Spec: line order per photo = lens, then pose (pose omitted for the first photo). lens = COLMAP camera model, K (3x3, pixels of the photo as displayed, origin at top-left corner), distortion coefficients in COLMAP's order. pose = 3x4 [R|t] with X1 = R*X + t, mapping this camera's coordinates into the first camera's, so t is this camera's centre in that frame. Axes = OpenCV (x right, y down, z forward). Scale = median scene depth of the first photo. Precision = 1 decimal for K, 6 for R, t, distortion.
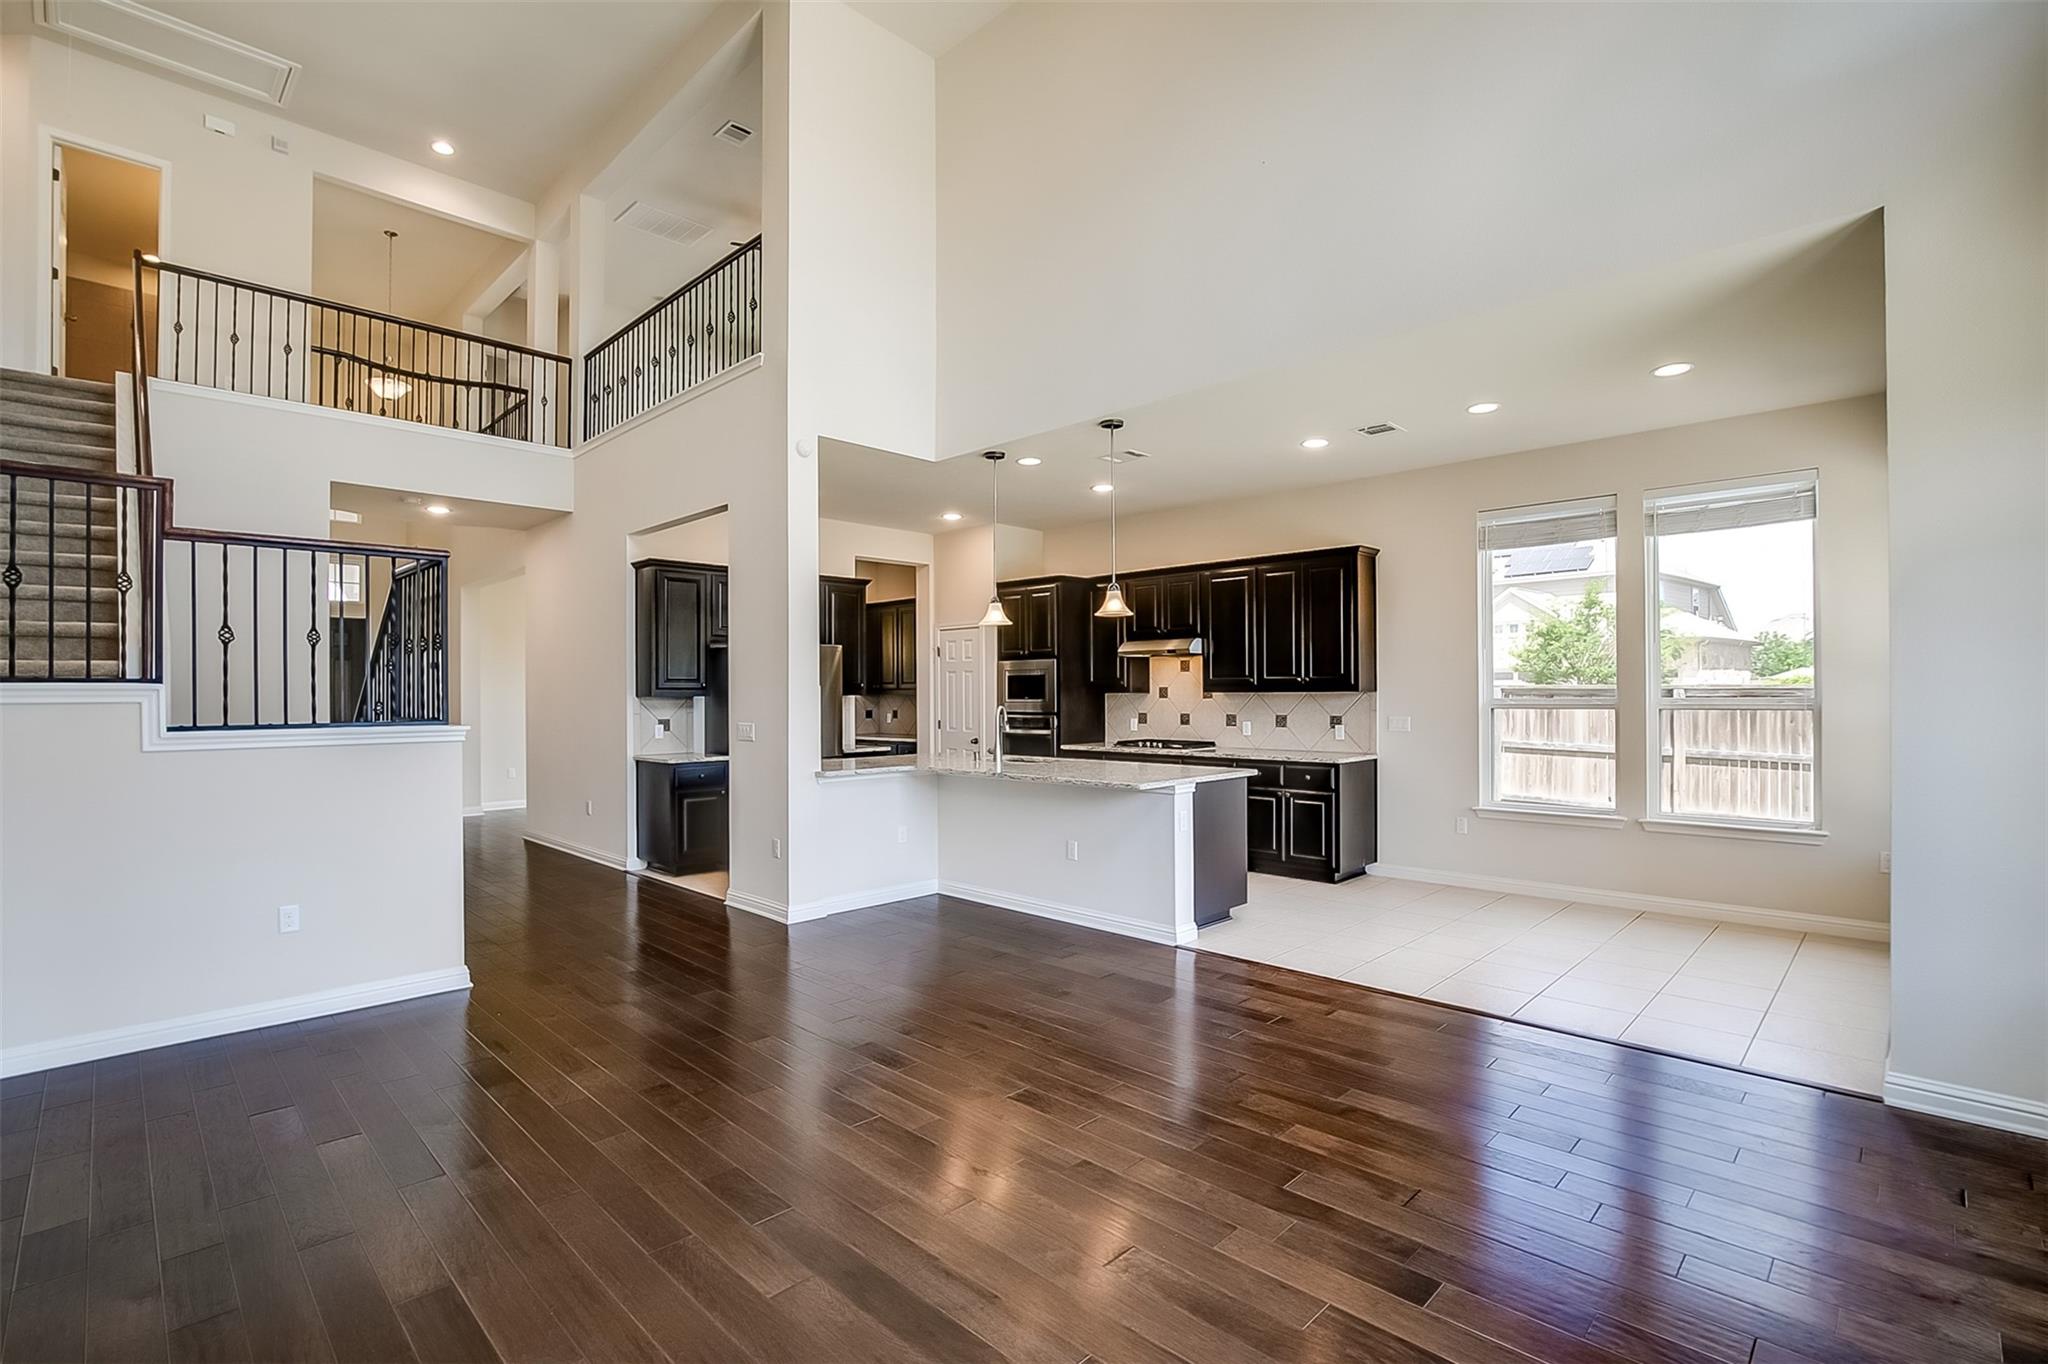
lens RADIAL K [[948.8, 0, 1025.3], [0, 948.8, 684.4], [0, 0, 1]] dist [-0.034383, 0.007212]
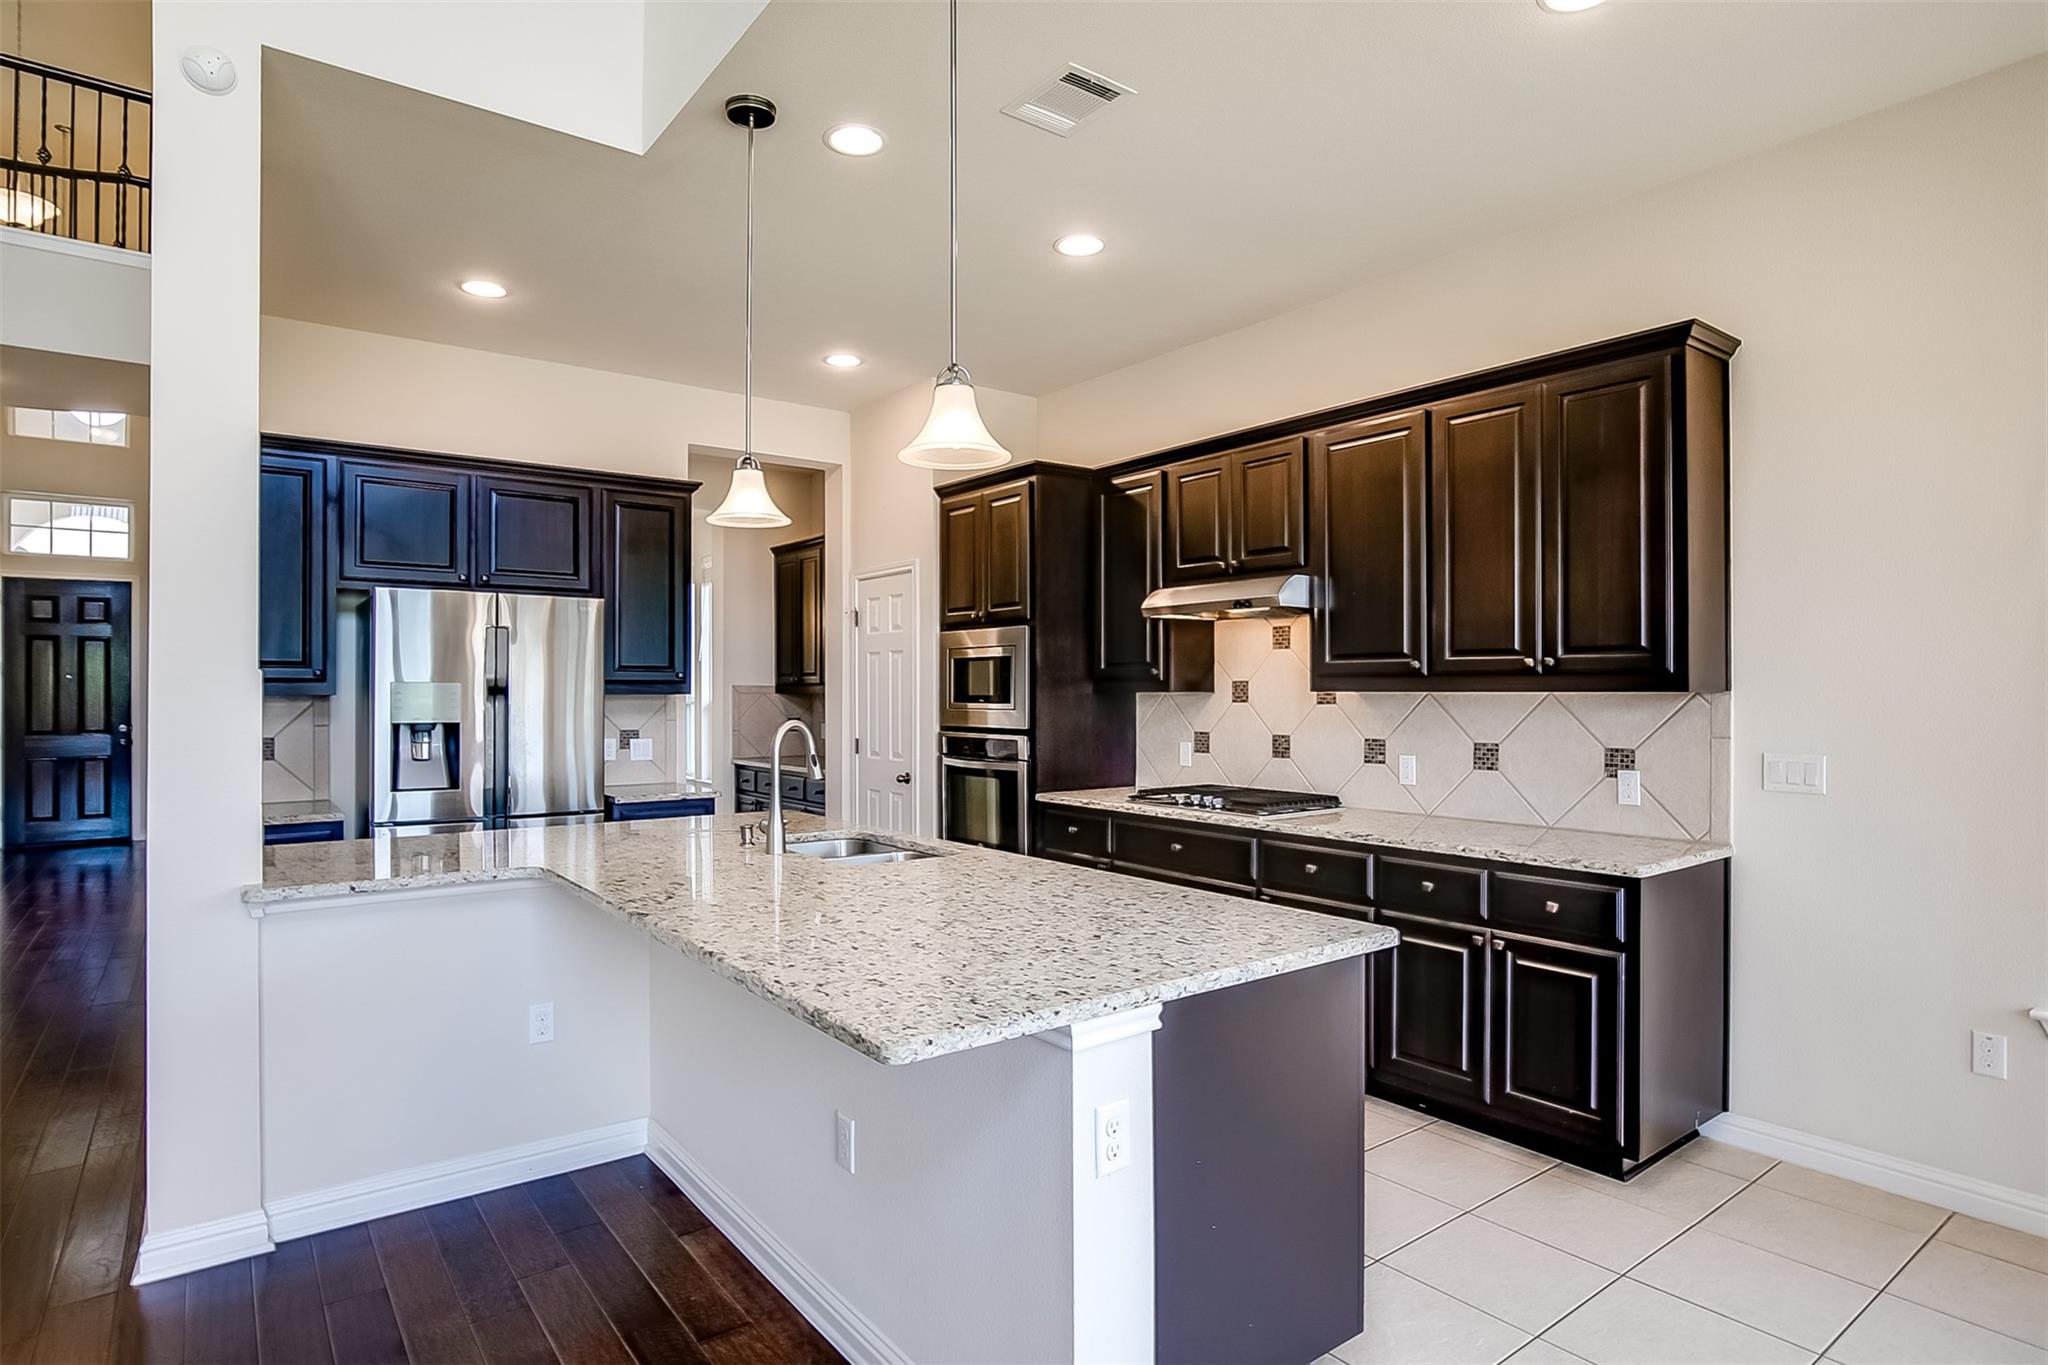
lens RADIAL K [[1100.5, 0, 1023.1], [0, 1100.5, 688.4], [0, 0, 1]] dist [-0.013744, -0.000151]
pose [[0.989614, 0.003978, -0.143698, 0.137321], [-0.002928, 0.999967, 0.007521, 0.003469], [0.143723, -0.007023, 0.989593, 0.486750]]
